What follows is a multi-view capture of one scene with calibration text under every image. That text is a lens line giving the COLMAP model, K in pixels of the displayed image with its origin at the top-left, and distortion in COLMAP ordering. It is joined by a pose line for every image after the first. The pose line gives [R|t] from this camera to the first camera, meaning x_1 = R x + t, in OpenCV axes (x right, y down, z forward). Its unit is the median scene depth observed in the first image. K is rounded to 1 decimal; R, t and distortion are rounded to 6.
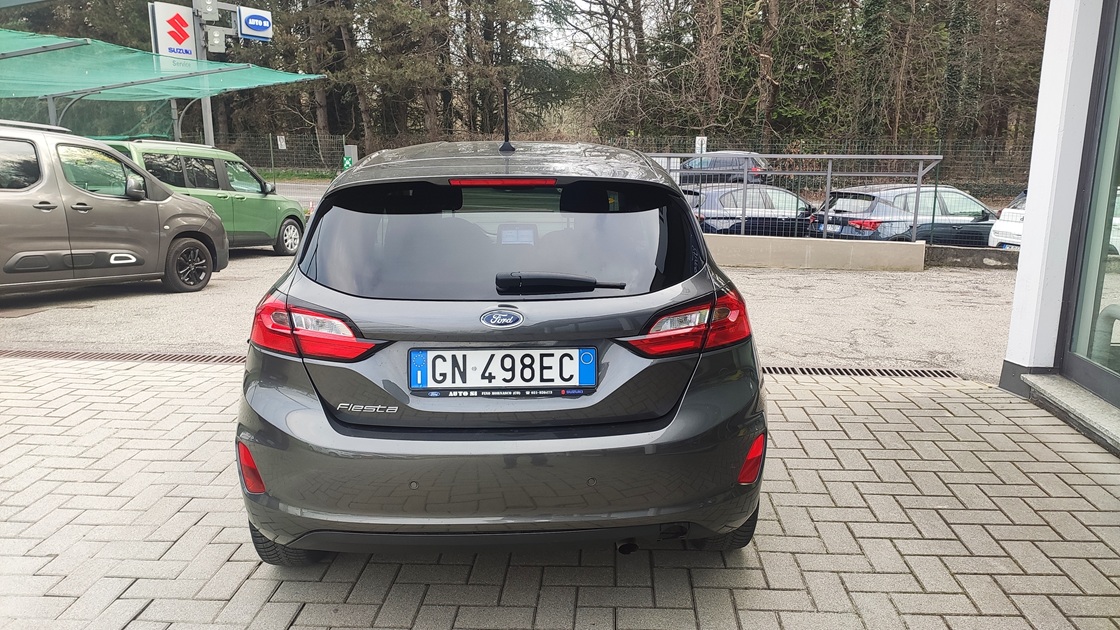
lens RADIAL K [[856.0, 0, 558.1], [0, 856.0, 312.4], [0, 0, 1]] dist [0.073232, -0.107511]
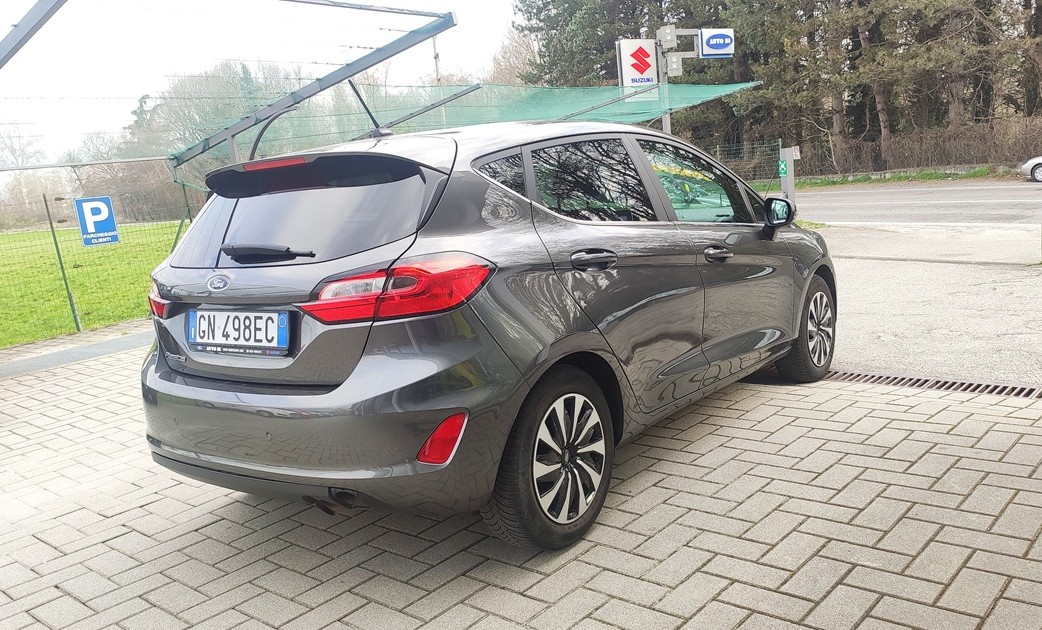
lens RADIAL K [[849.0, 0, 523.9], [0, 849.0, 317.4], [0, 0, 1]] dist [0.034879, -0.001123]
pose [[0.777774, 0.026700, -0.627976, 0.936822], [-0.031725, 0.999492, 0.003204, 0.034899], [0.627742, 0.017430, 0.778226, 0.361147]]
